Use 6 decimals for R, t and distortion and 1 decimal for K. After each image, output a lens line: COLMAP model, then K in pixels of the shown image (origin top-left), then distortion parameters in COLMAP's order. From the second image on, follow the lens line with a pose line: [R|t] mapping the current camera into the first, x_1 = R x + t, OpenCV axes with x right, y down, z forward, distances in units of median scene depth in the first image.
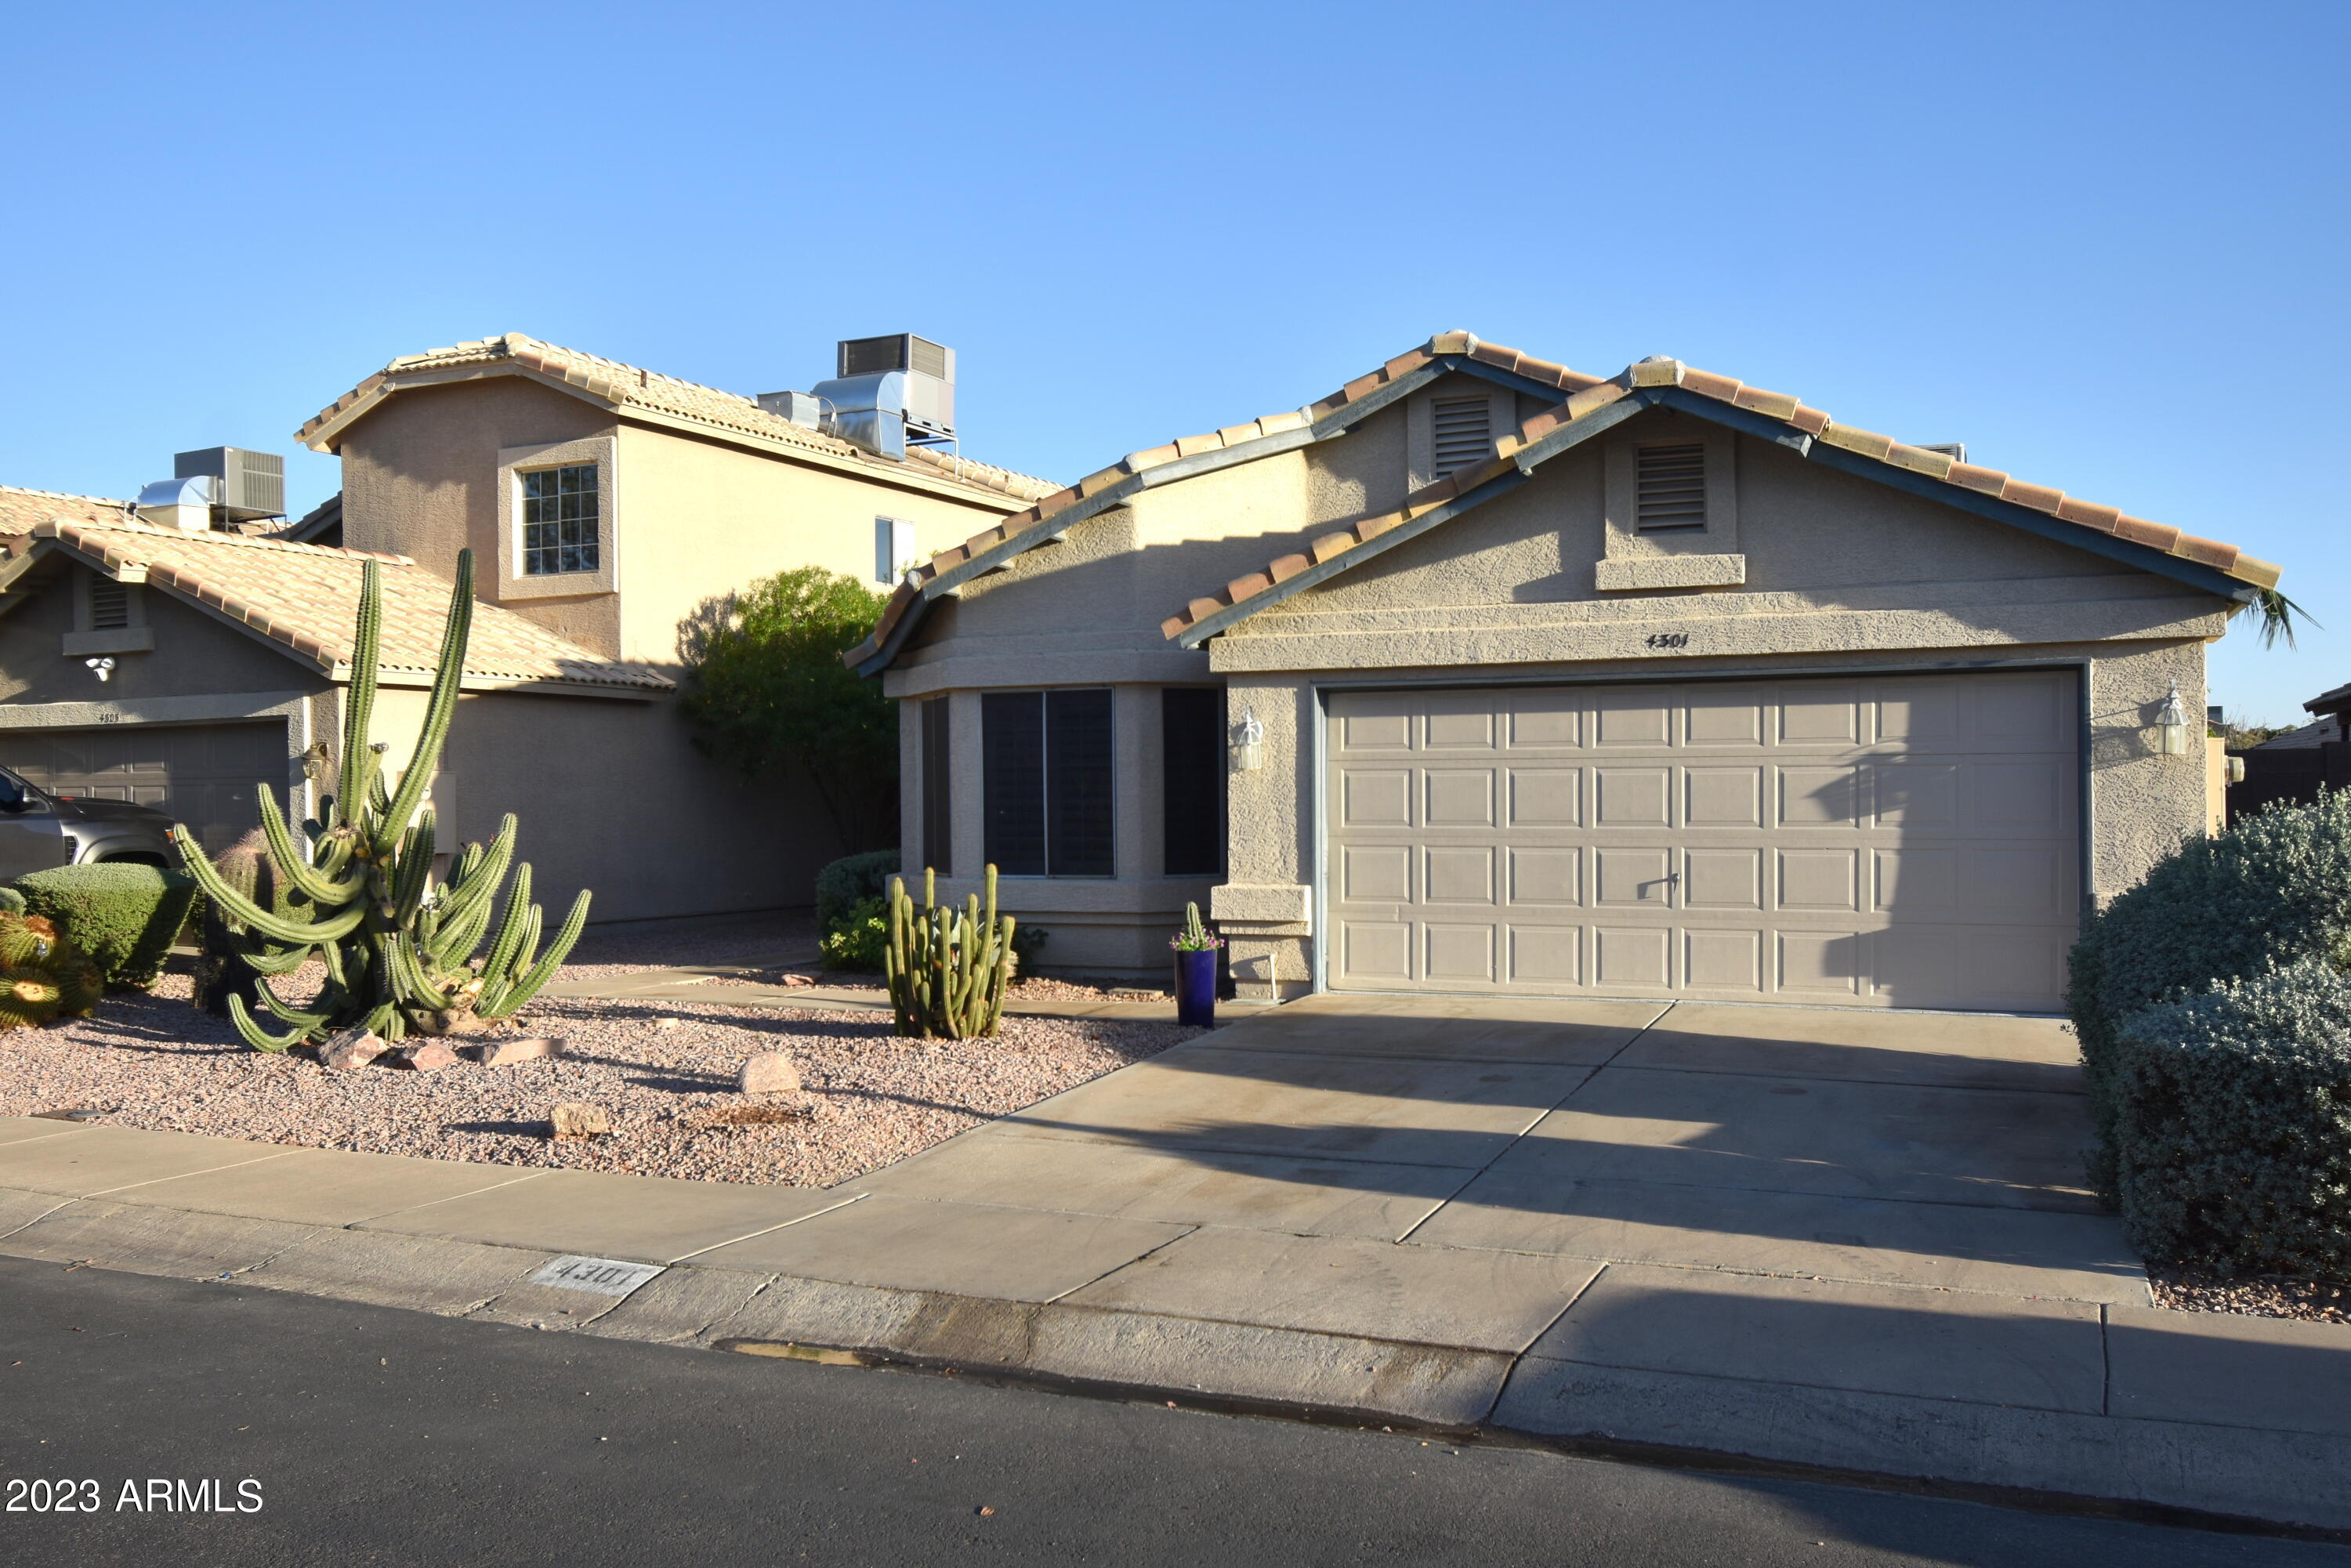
lens RADIAL K [[1979.2, 0, 1180.4], [0, 1979.2, 821.8], [0, 0, 1]] dist [0.002870, -0.024594]
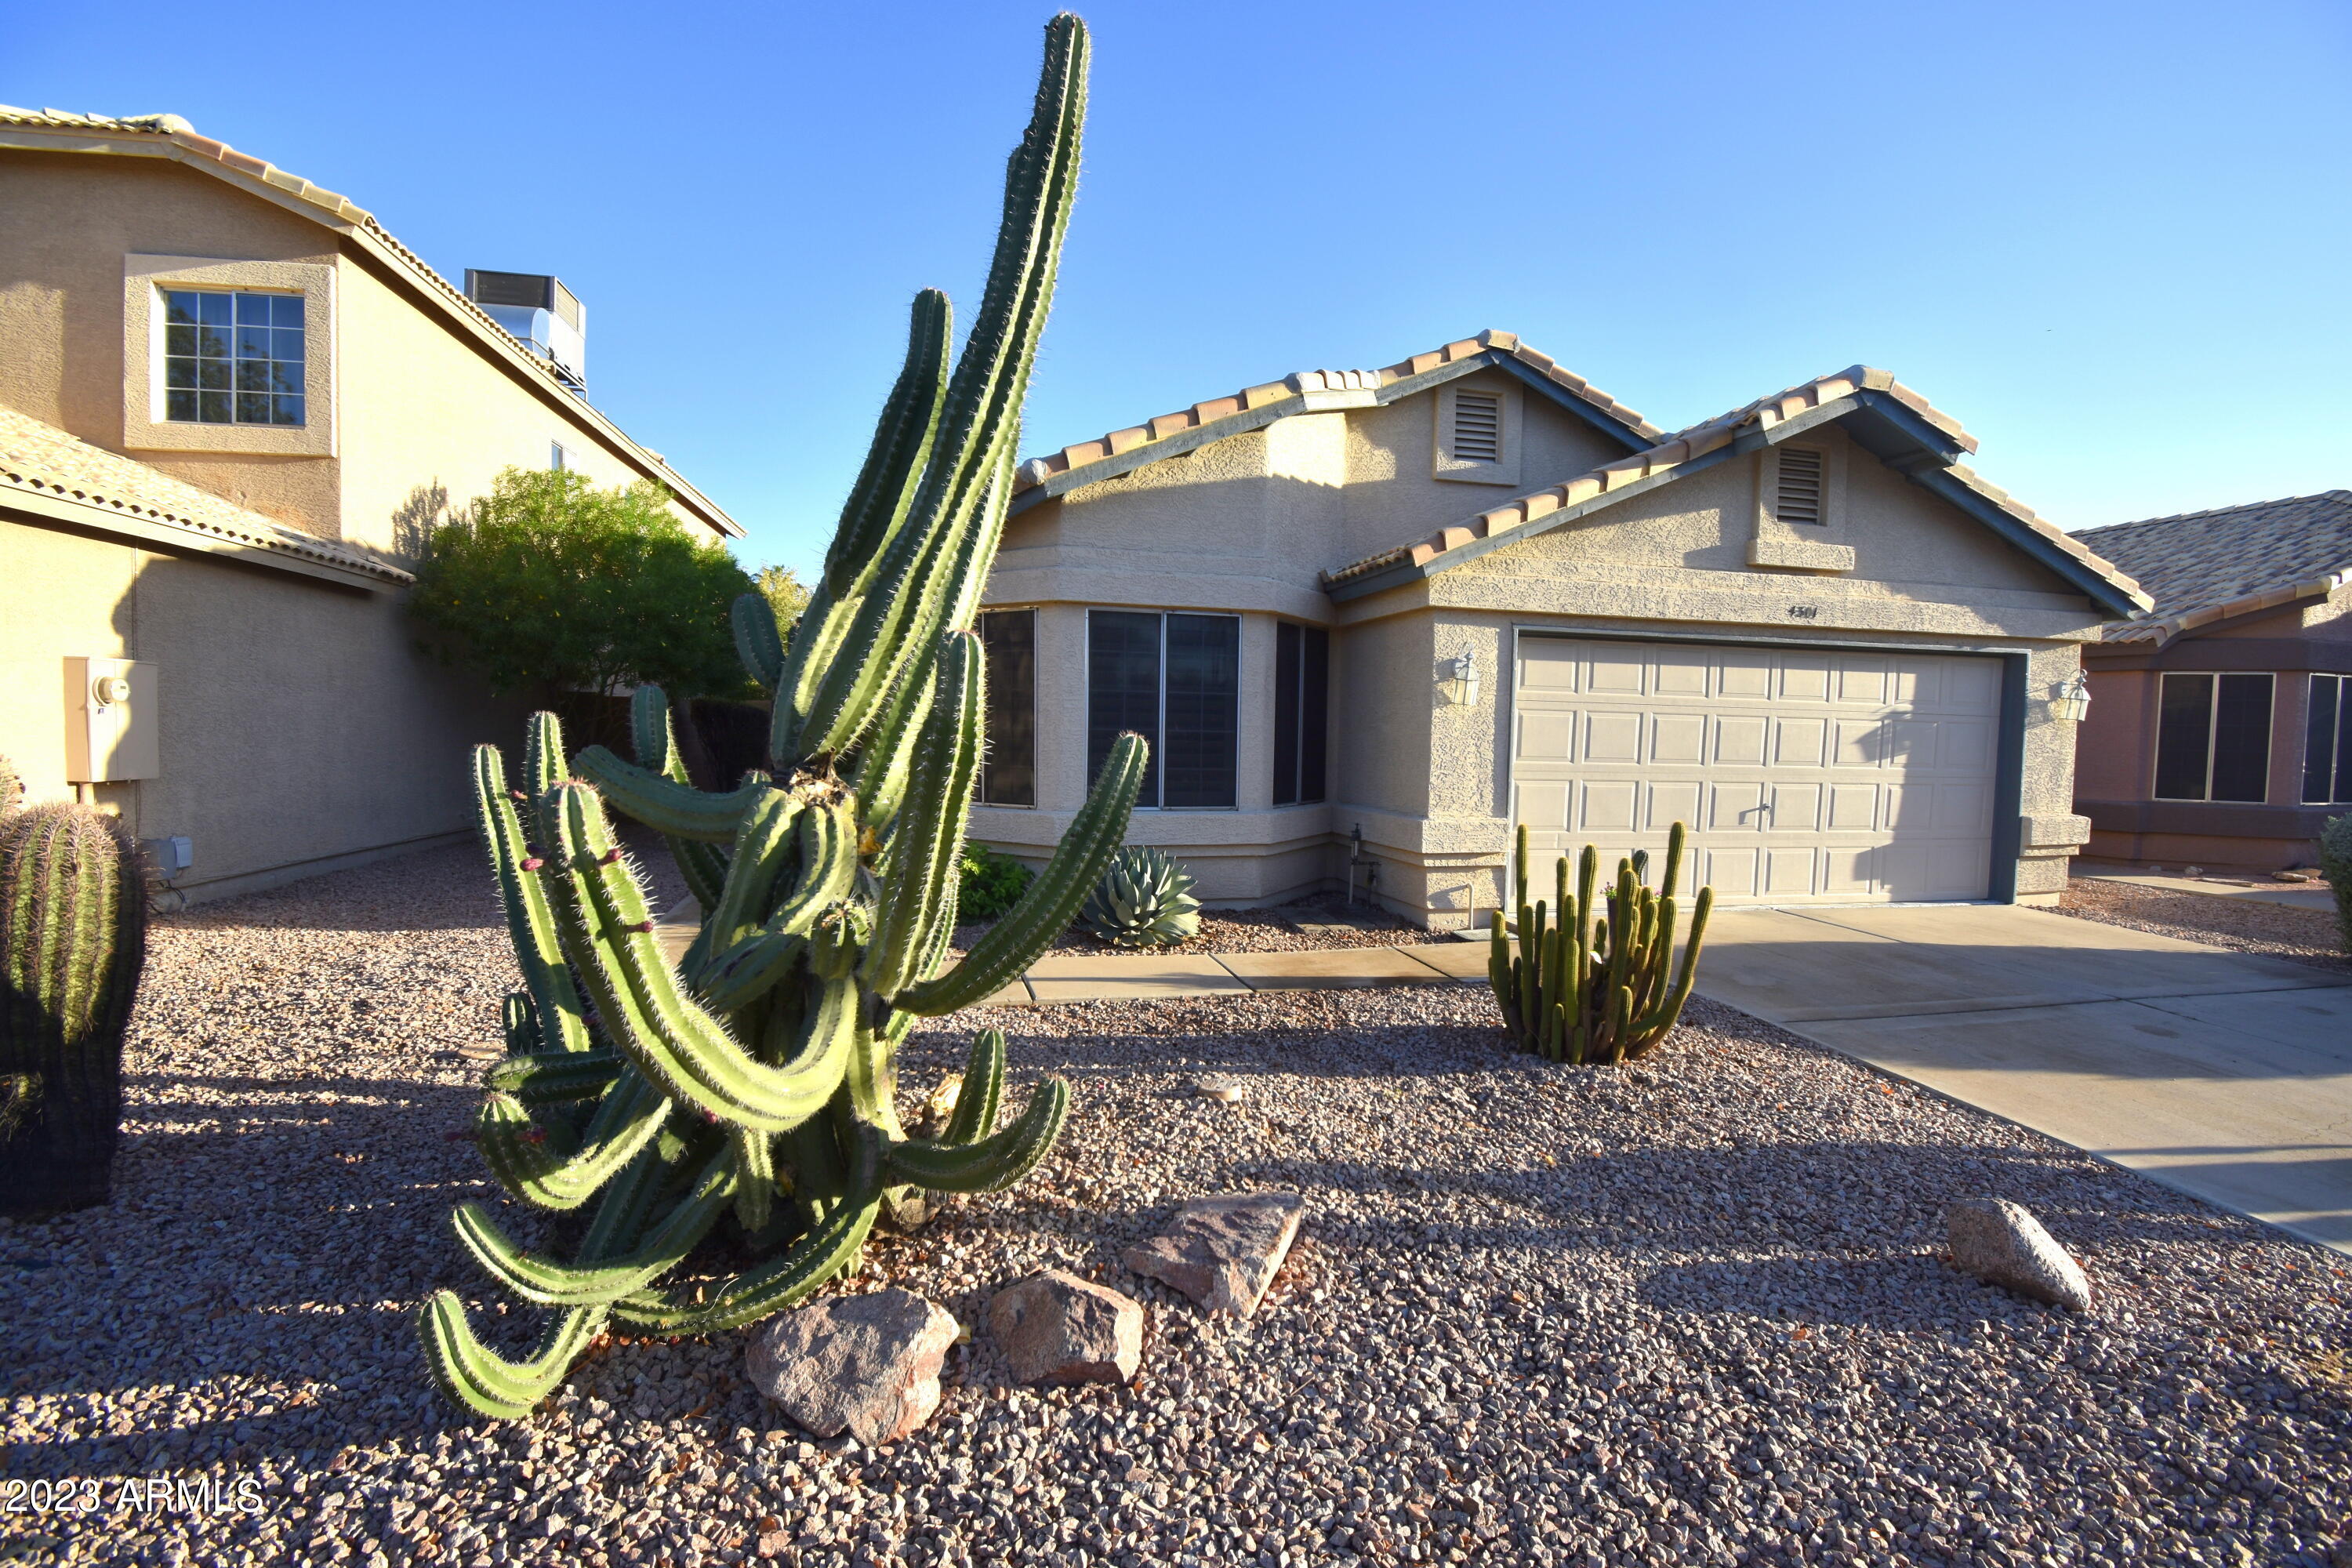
lens RADIAL K [[1032.0, 0, 1181.3], [0, 1032.0, 789.9], [0, 0, 1]] dist [0.006124, -0.016208]
pose [[0.796151, -0.011993, 0.604979, -0.415121], [-0.018140, 0.998881, 0.043674, -0.003677], [-0.604826, -0.045745, 0.795042, 0.687155]]
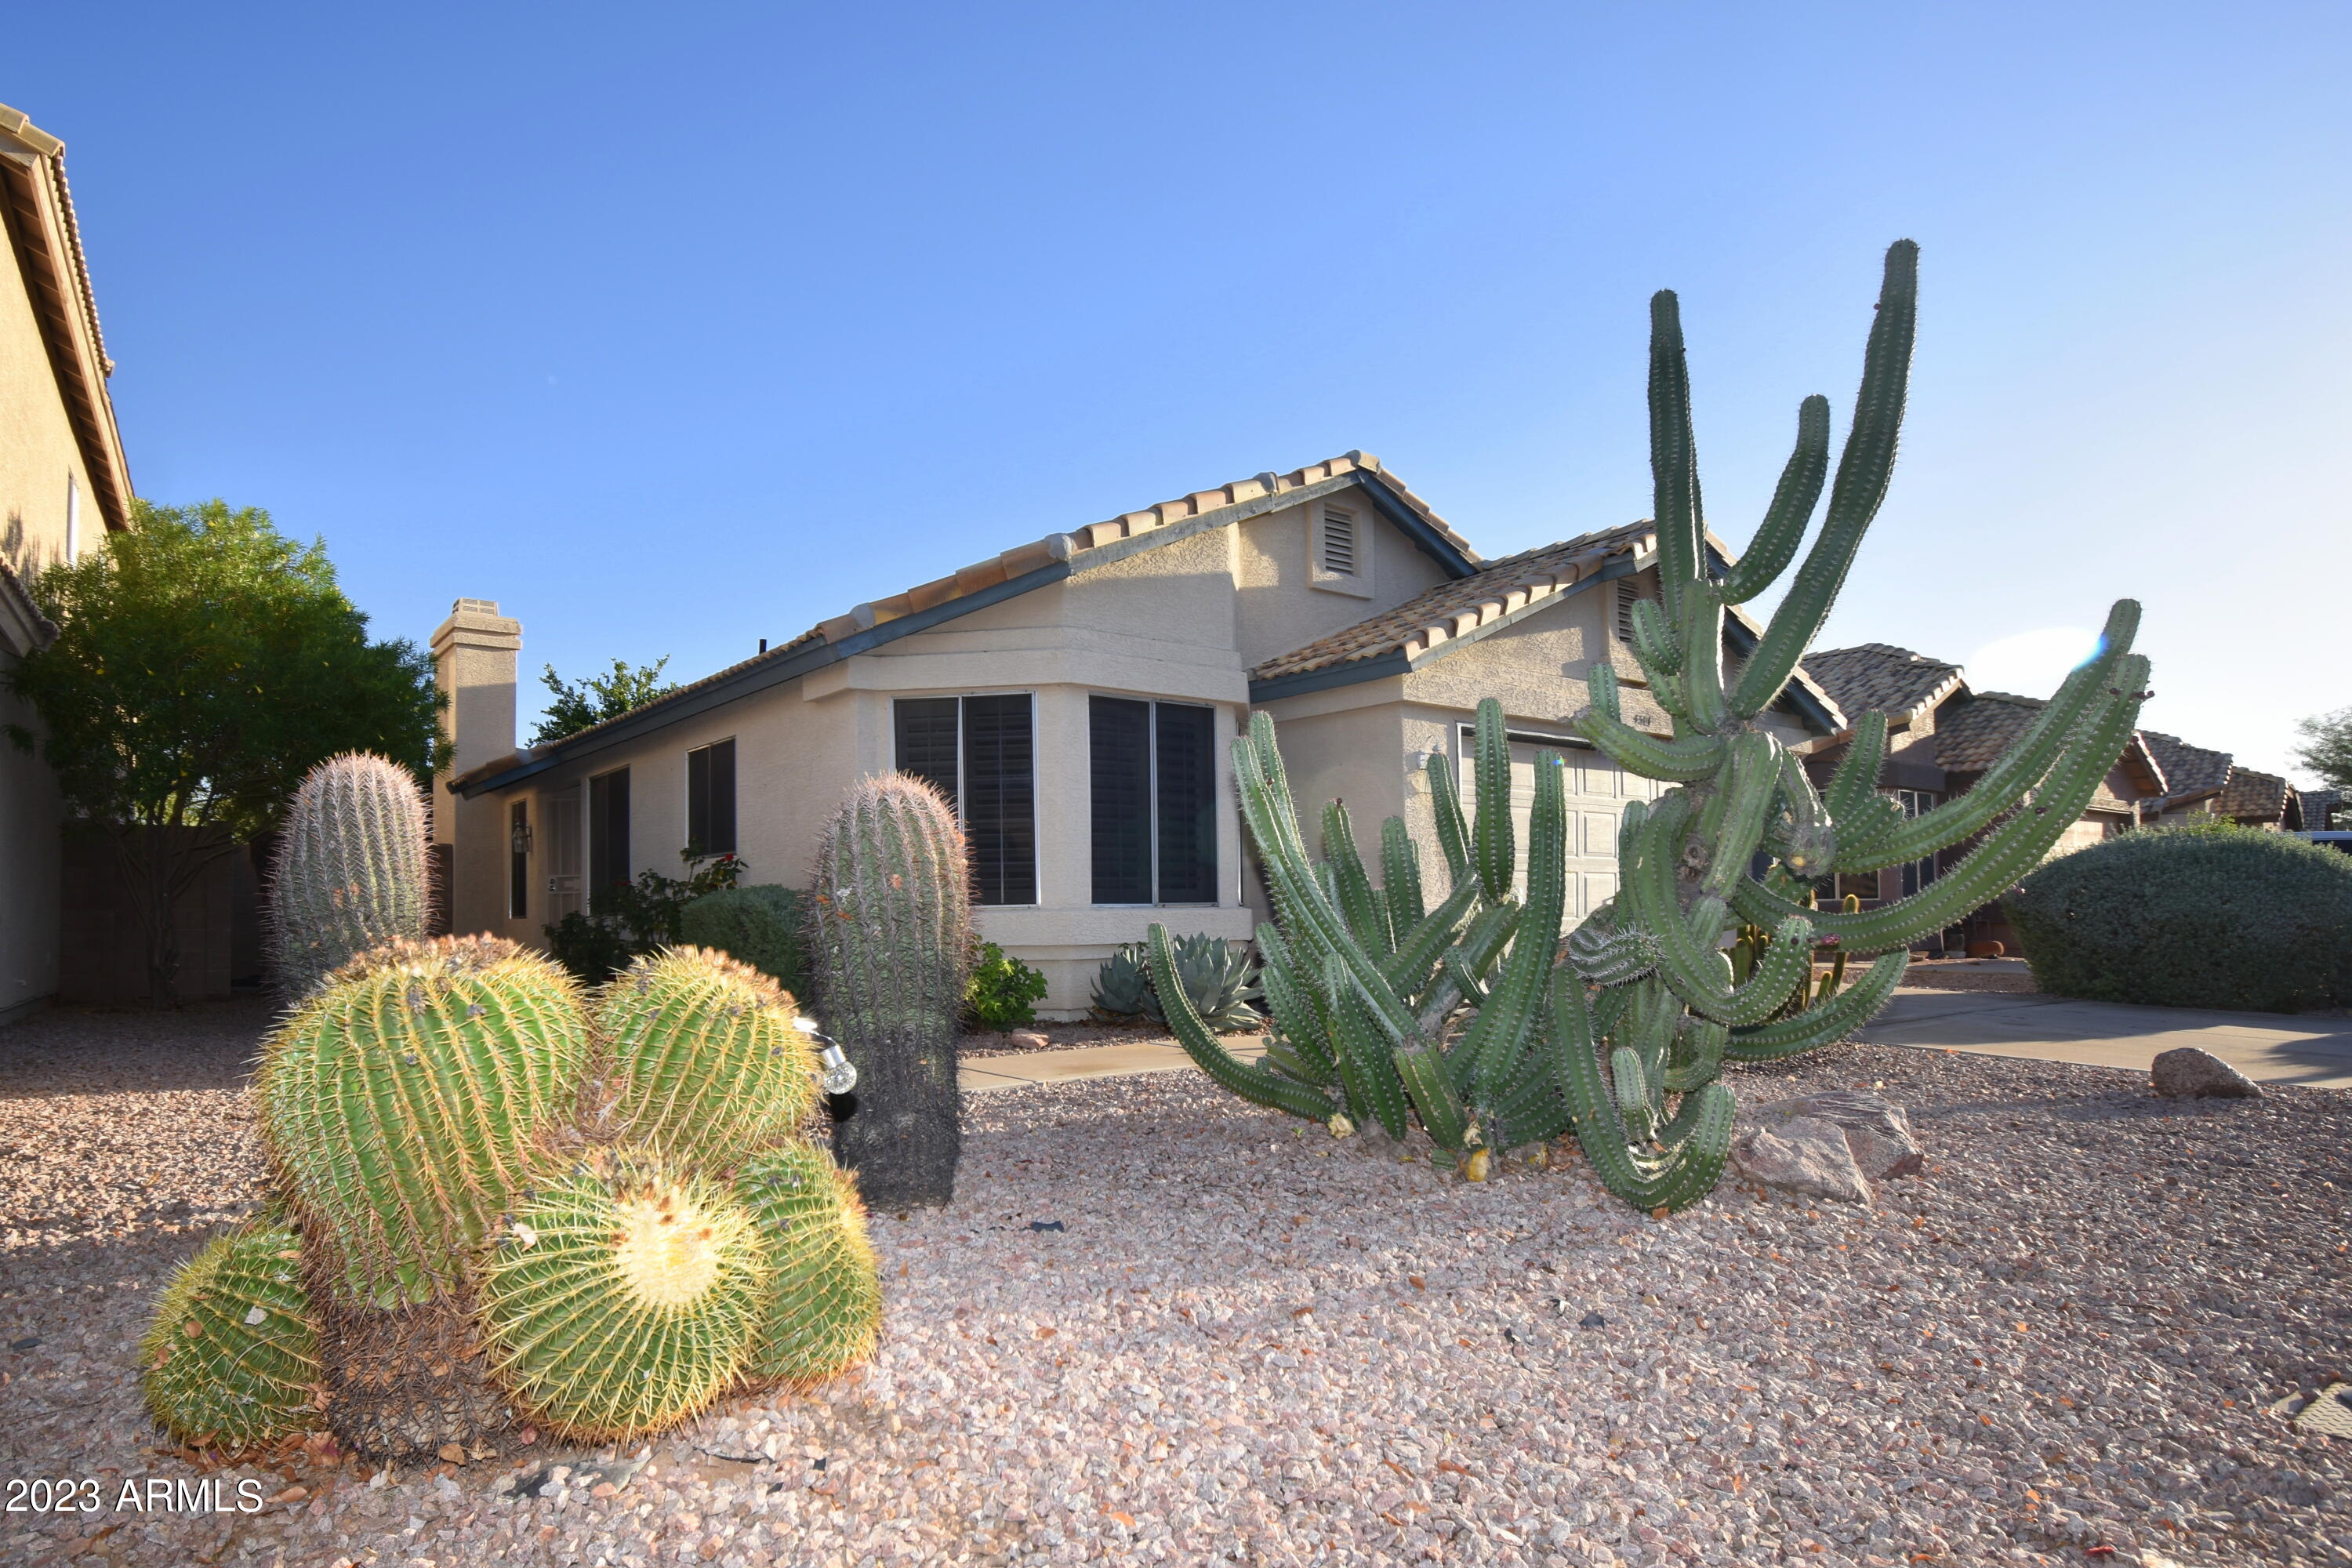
lens RADIAL K [[1299.2, 0, 1073.1], [0, 1299.2, 859.8], [0, 0, 1]] dist [0.008431, -0.018057]
pose [[0.515746, 0.038831, 0.855861, -0.684030], [0.019214, 0.998197, -0.056868, 0.045638], [-0.856526, 0.045774, 0.514070, 0.835076]]
